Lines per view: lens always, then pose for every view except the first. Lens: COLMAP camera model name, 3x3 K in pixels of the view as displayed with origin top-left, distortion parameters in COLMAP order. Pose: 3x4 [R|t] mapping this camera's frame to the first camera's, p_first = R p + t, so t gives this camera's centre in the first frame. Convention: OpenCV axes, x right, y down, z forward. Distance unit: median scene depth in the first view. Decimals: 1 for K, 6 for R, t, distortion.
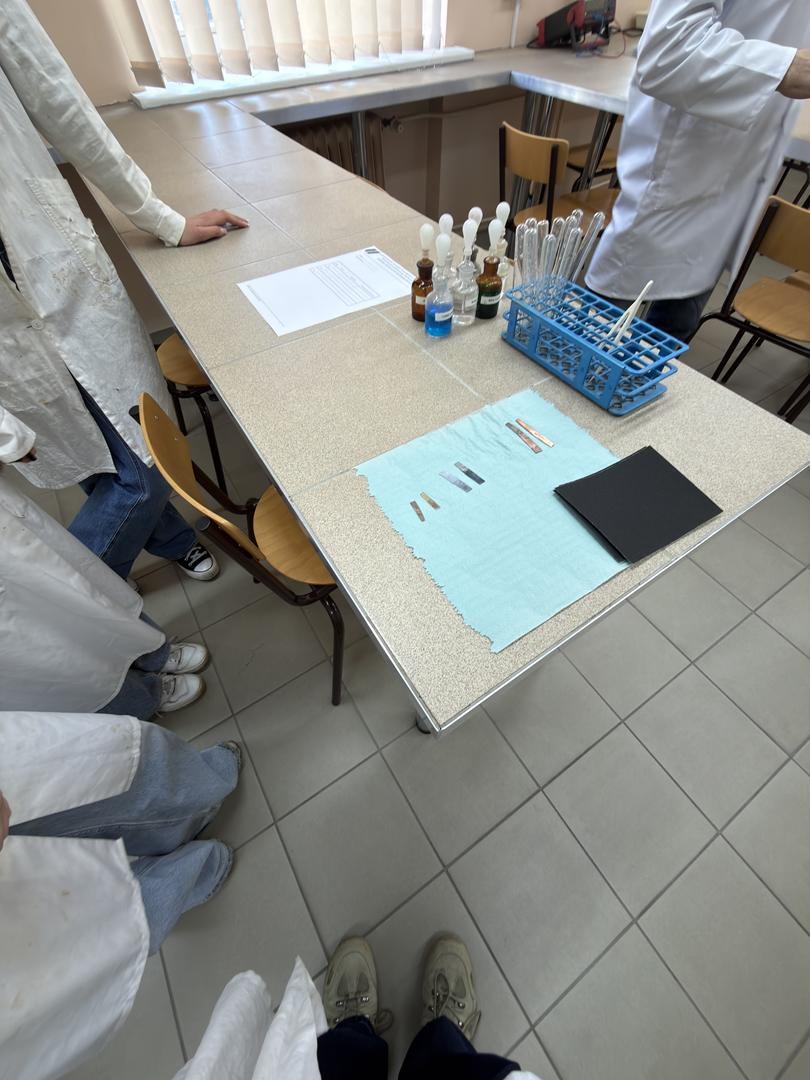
lens RADIAL K [[427.4, 0, 407.3], [0, 427.4, 540.4], [0, 0, 1]] dist [0.000116, -0.000299]
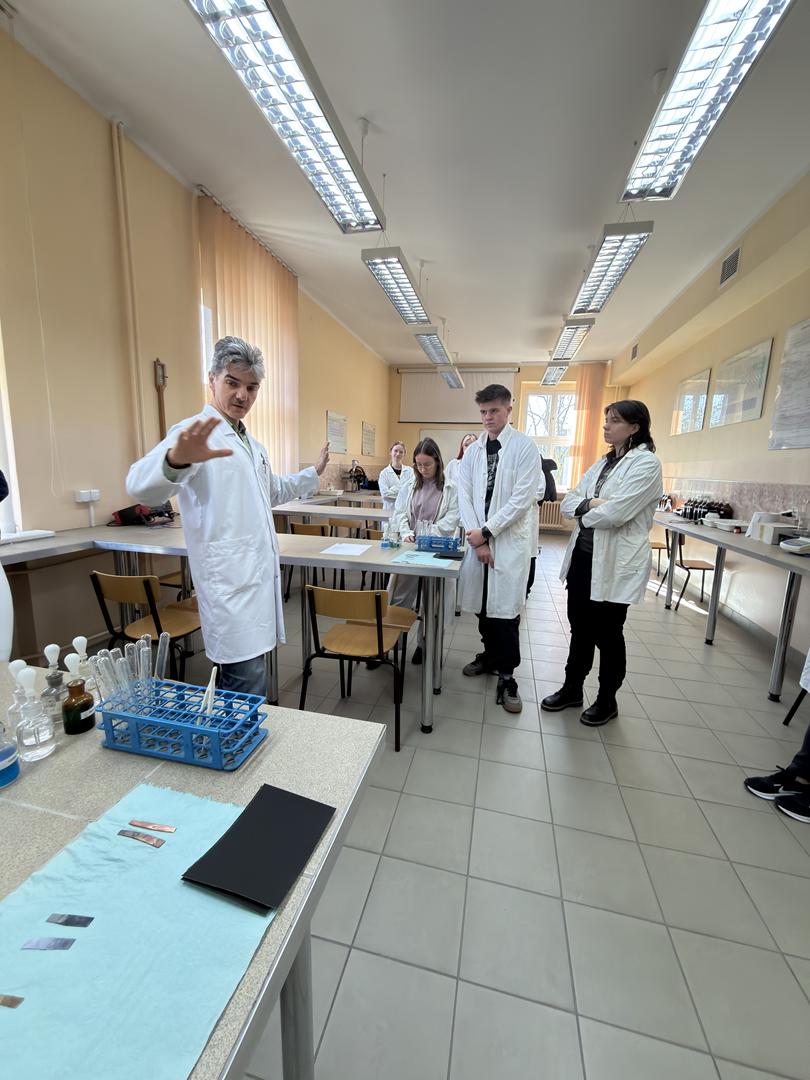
lens RADIAL K [[427.4, 0, 404.9], [0, 427.4, 537.0], [0, 0, 1]] dist [0.000116, -0.000299]
pose [[0.714946, -0.079139, 0.694686, 0.077052], [0.553573, 0.670995, -0.493277, 0.090691], [-0.427094, 0.737226, 0.523535, -0.207221]]
